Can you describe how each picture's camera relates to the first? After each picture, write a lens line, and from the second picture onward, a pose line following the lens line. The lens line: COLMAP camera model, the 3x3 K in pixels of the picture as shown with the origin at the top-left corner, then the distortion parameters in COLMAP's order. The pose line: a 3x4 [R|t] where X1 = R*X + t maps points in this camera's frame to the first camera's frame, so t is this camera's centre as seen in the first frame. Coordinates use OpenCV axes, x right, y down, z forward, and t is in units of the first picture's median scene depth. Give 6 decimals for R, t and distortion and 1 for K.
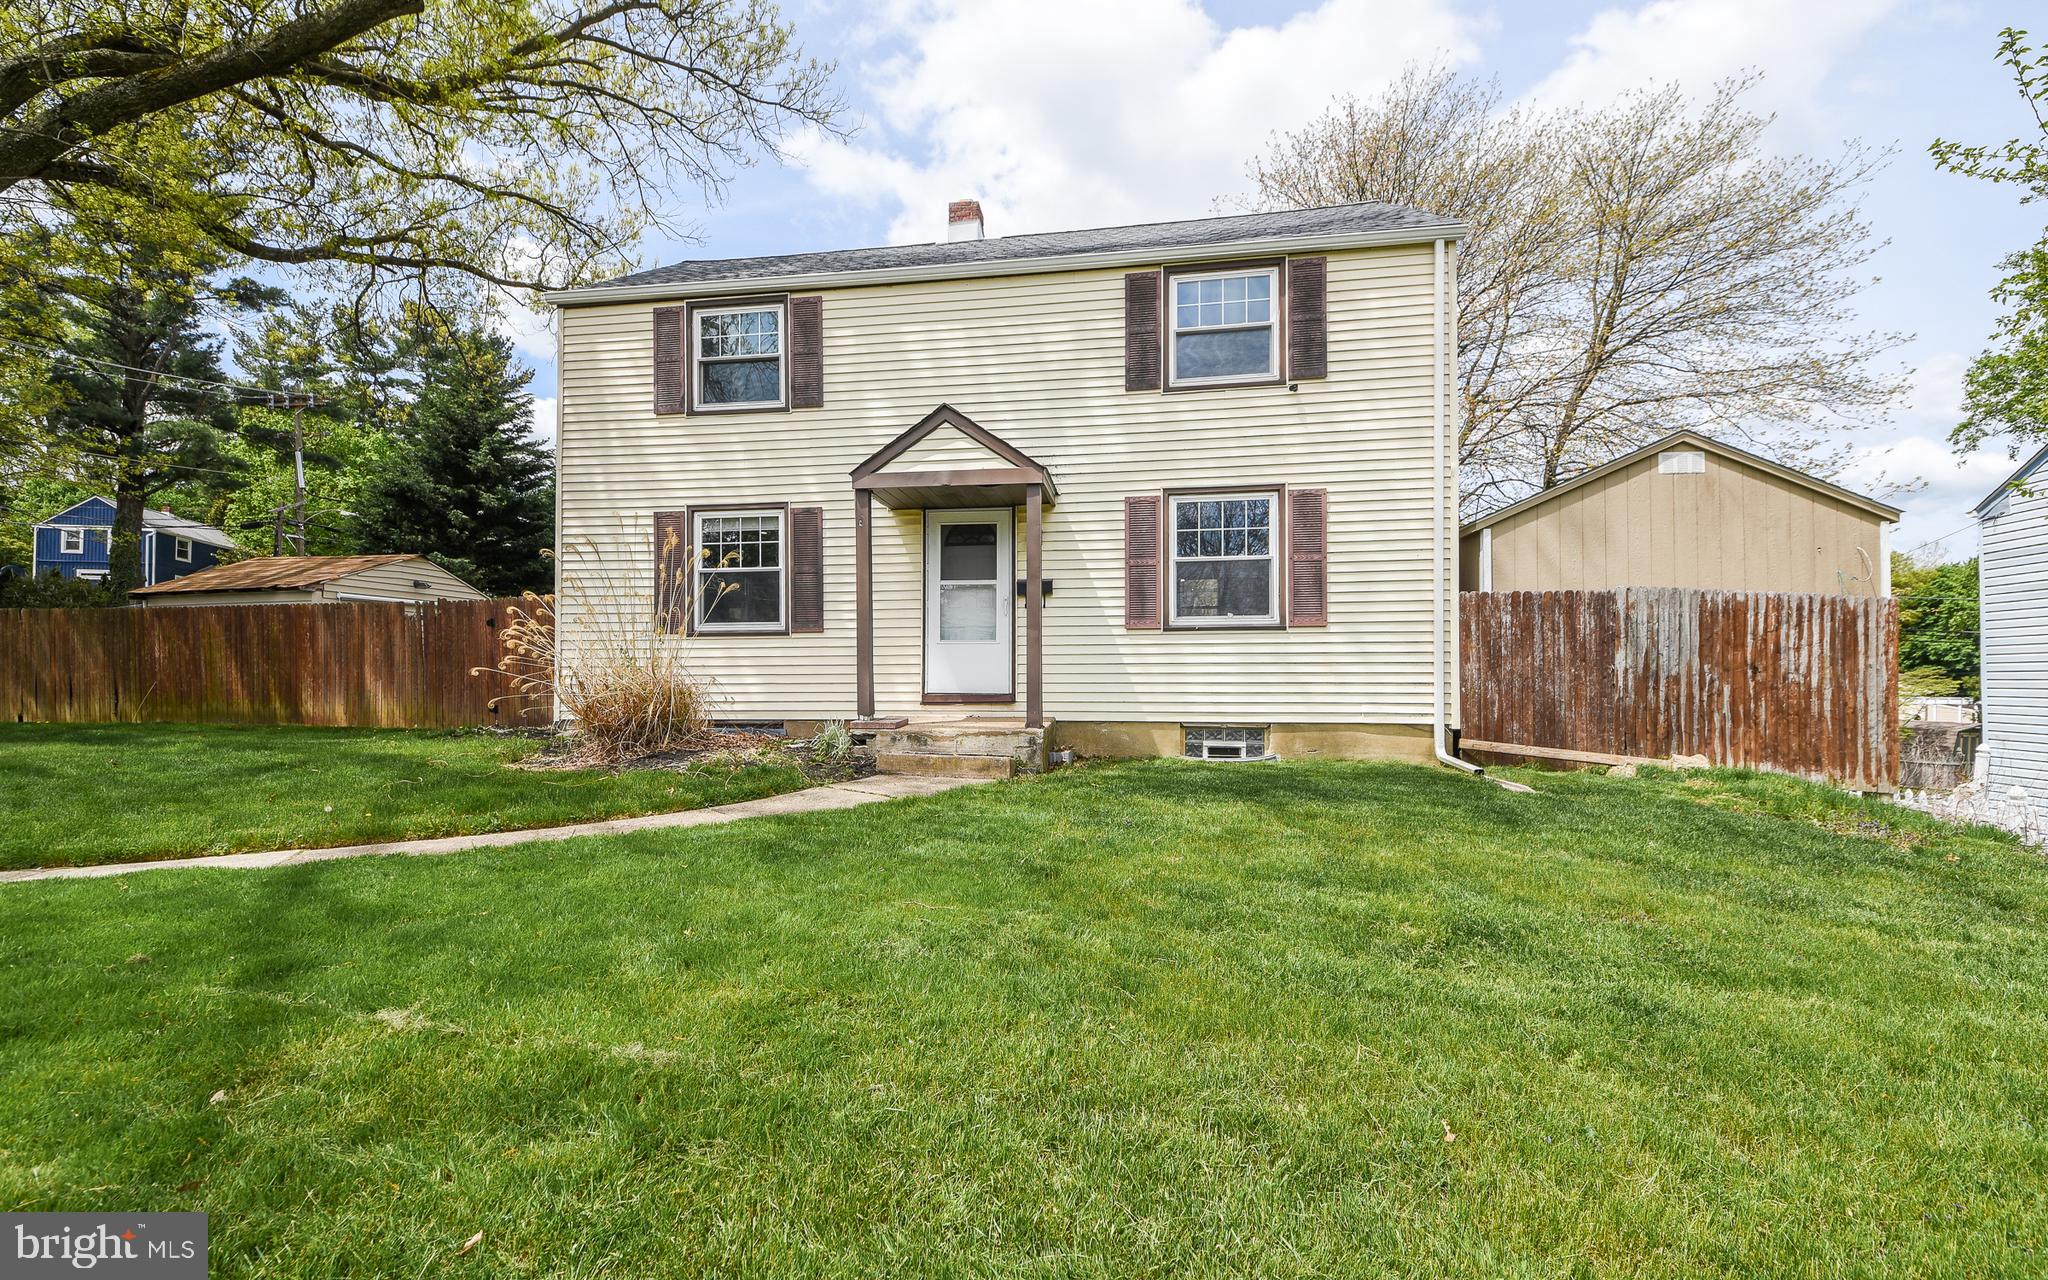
lens RADIAL K [[959.8, 0, 1024.0], [0, 959.8, 669.5], [0, 0, 1]] dist [0.000738, -0.013432]
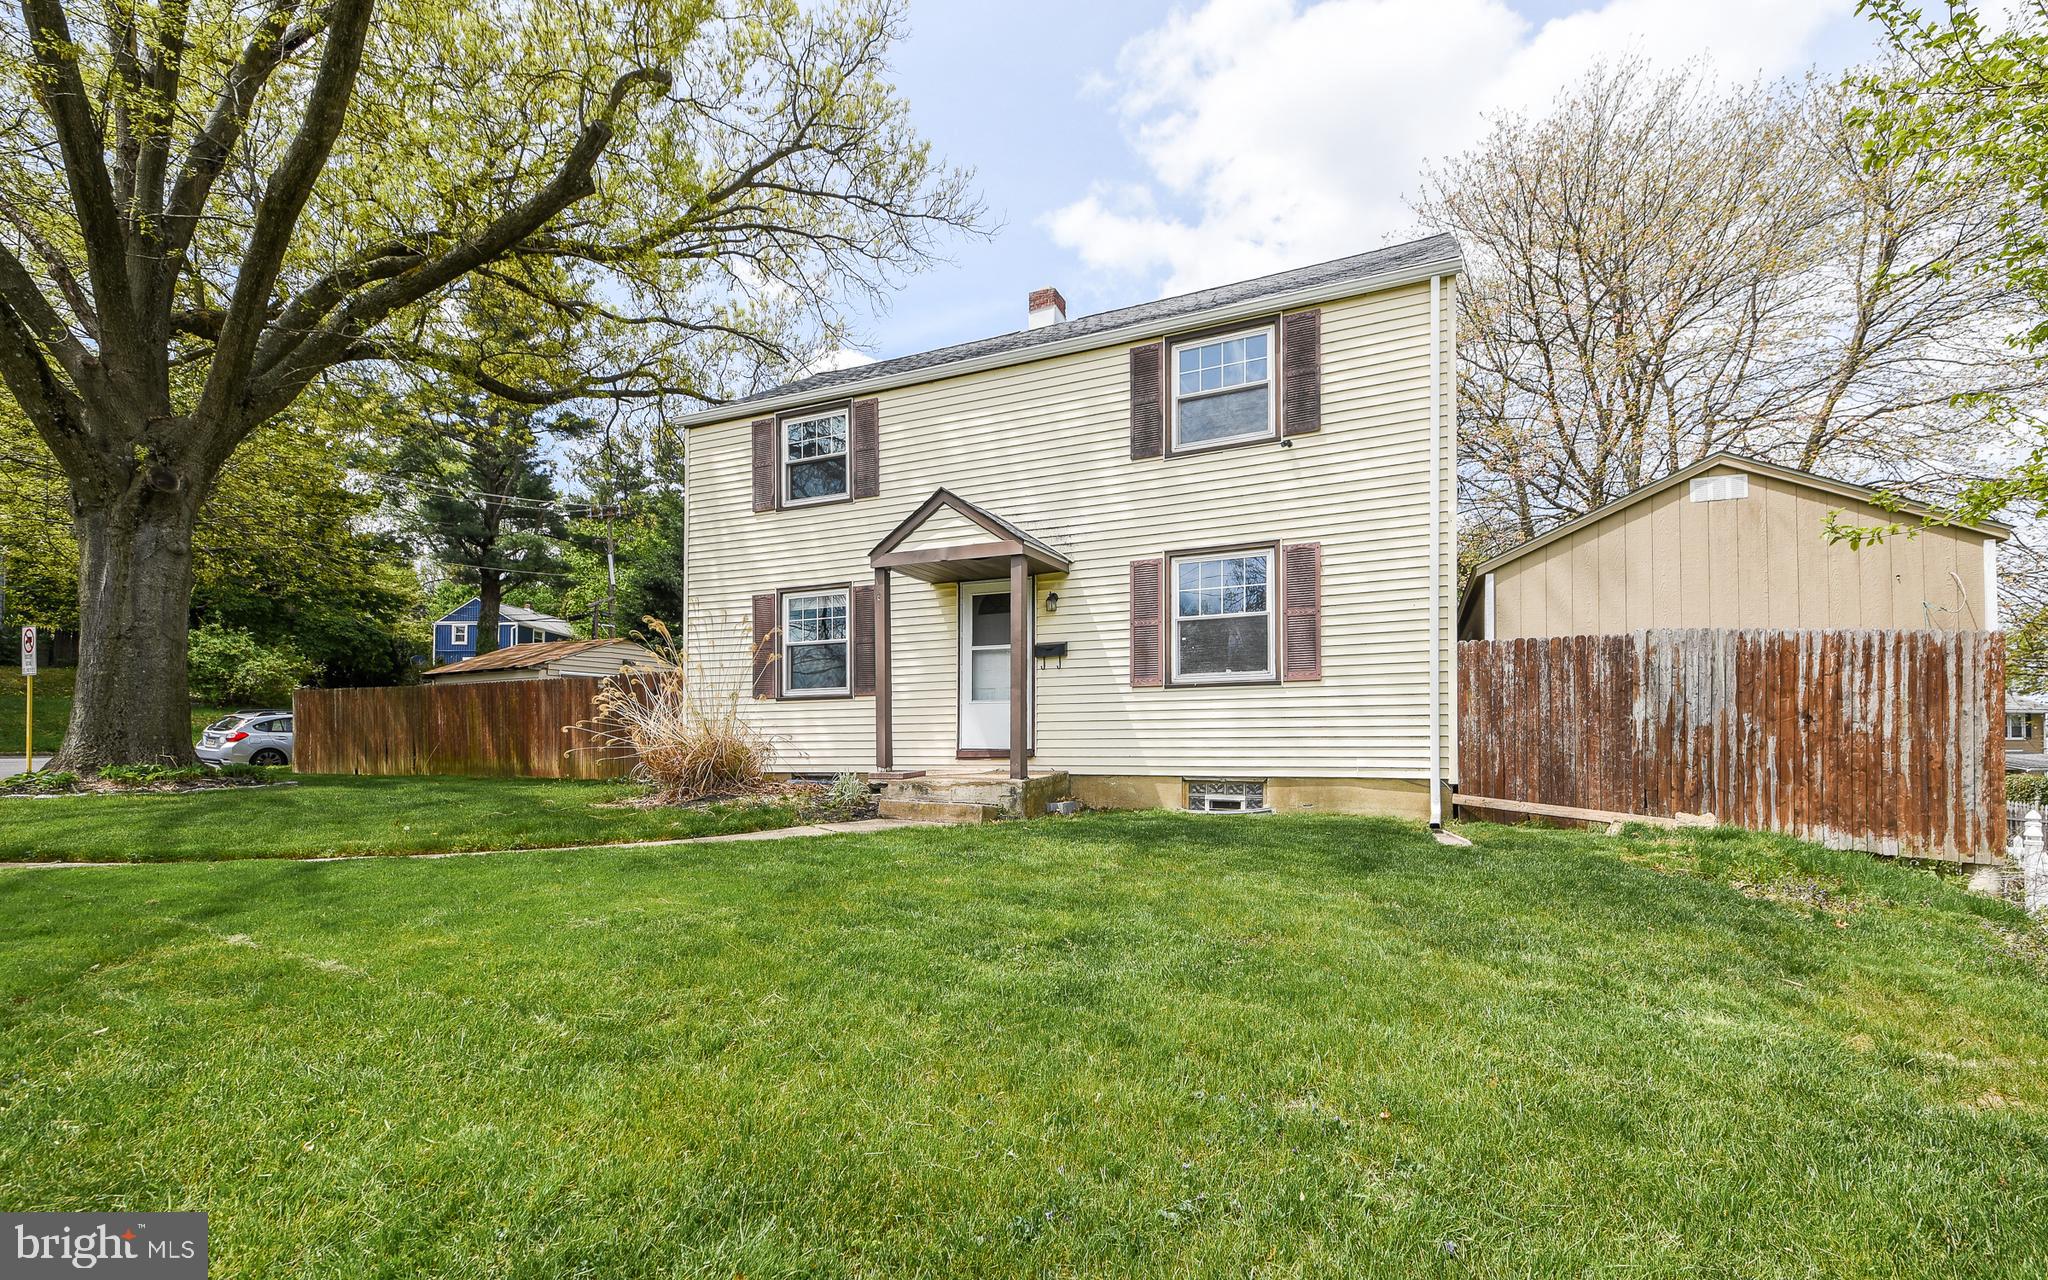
lens RADIAL K [[963.0, 0, 1023.9], [0, 963.0, 732.5], [0, 0, 1]] dist [0.003768, 0.000147]
pose [[0.960183, -0.006230, -0.279303, 0.291601], [0.005165, 0.999976, -0.004547, 0.011932], [0.279325, 0.002923, 0.960192, -0.044025]]
